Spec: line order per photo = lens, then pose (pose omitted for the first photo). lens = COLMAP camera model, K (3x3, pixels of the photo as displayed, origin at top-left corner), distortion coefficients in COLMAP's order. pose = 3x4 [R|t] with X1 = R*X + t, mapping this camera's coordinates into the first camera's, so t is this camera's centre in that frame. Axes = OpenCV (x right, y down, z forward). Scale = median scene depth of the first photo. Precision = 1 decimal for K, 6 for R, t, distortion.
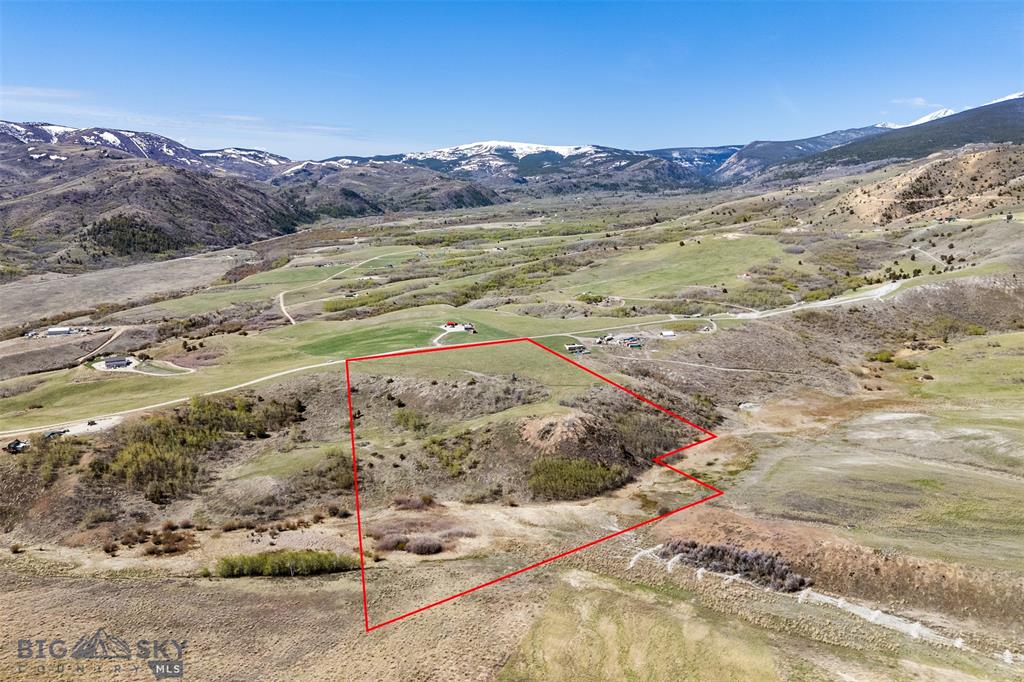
lens RADIAL K [[752.4, 0, 516.1], [0, 752.4, 304.9], [0, 0, 1]] dist [0.099883, -0.109276]
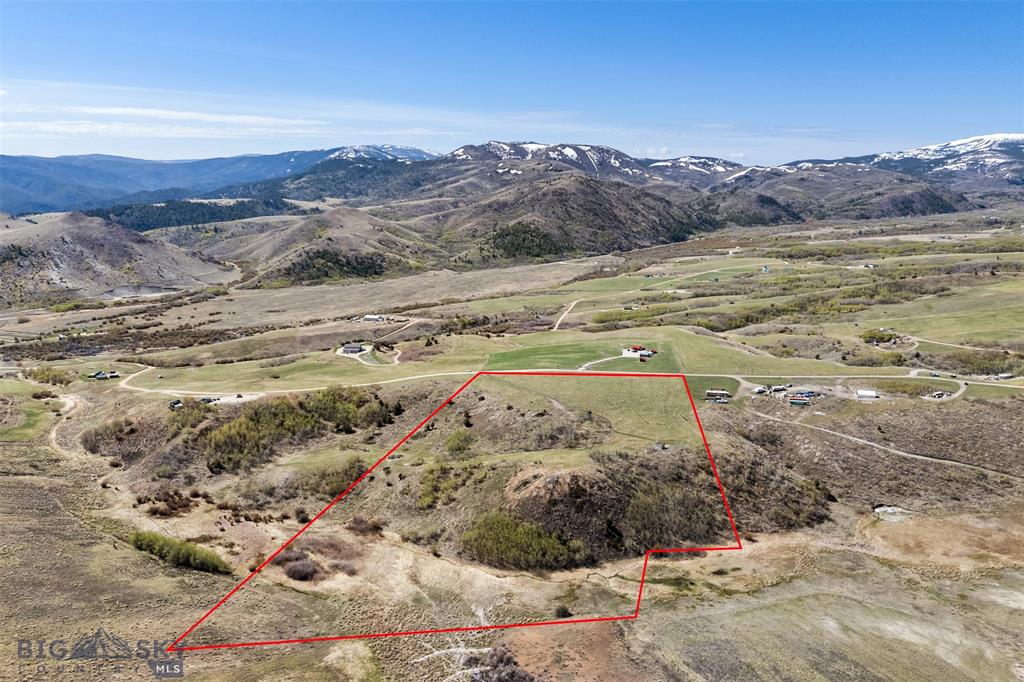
lens RADIAL K [[752.4, 0, 513.8], [0, 752.4, 340.4], [0, 0, 1]] dist [0.099883, -0.109276]
pose [[0.821219, 0.104676, -0.560930, 0.259310], [-0.083968, 0.994497, 0.062653, -0.024586], [0.564401, -0.004351, 0.825489, 0.146204]]
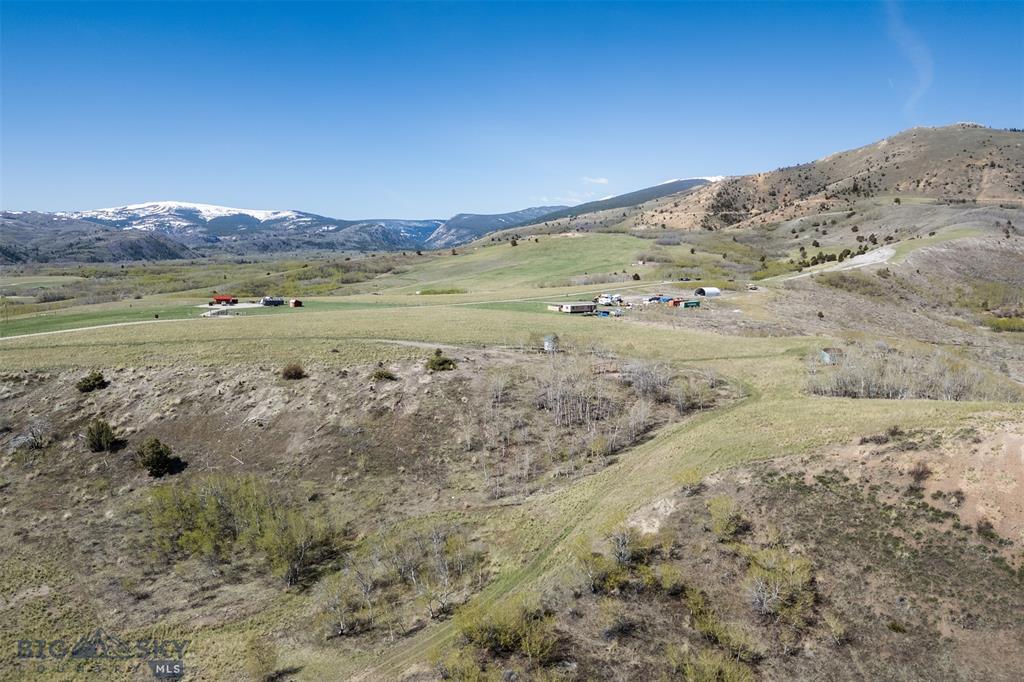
lens RADIAL K [[752.4, 0, 515.0], [0, 752.4, 345.8], [0, 0, 1]] dist [0.099883, -0.109276]
pose [[0.922908, -0.034873, 0.383438, -0.087327], [0.055506, 0.997537, -0.042873, 0.069121], [-0.380999, 0.060851, 0.922571, 0.460250]]
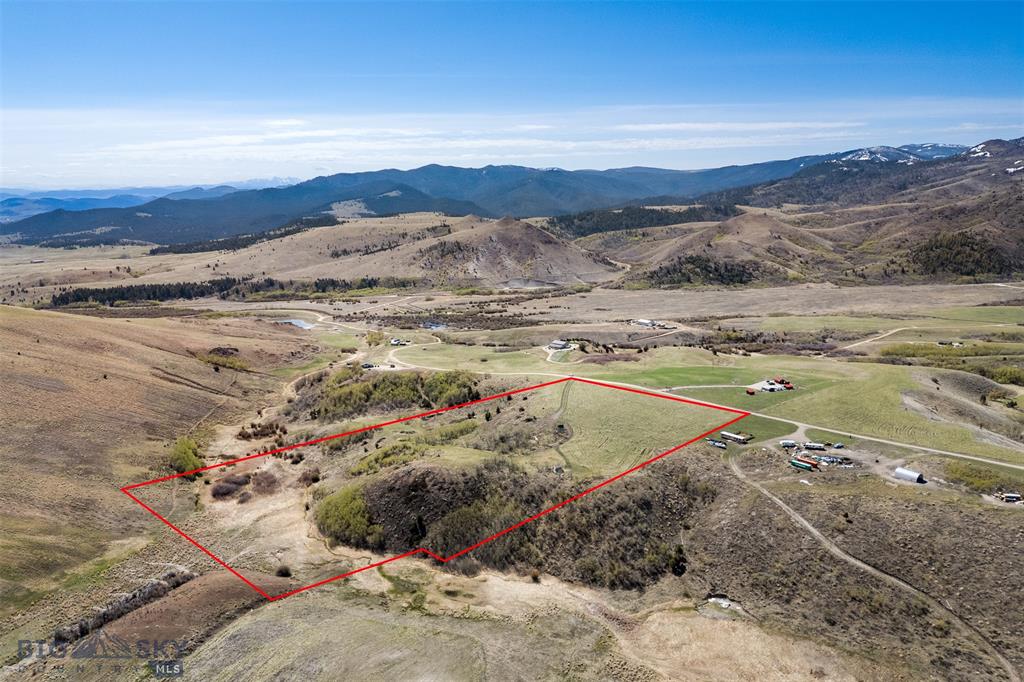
lens RADIAL K [[752.4, 0, 509.6], [0, 752.4, 343.6], [0, 0, 1]] dist [0.099883, -0.109276]
pose [[0.287040, 0.175753, -0.941657, 0.482356], [-0.147712, 0.979388, 0.137769, -0.067362], [0.946461, 0.099548, 0.307085, 0.433668]]
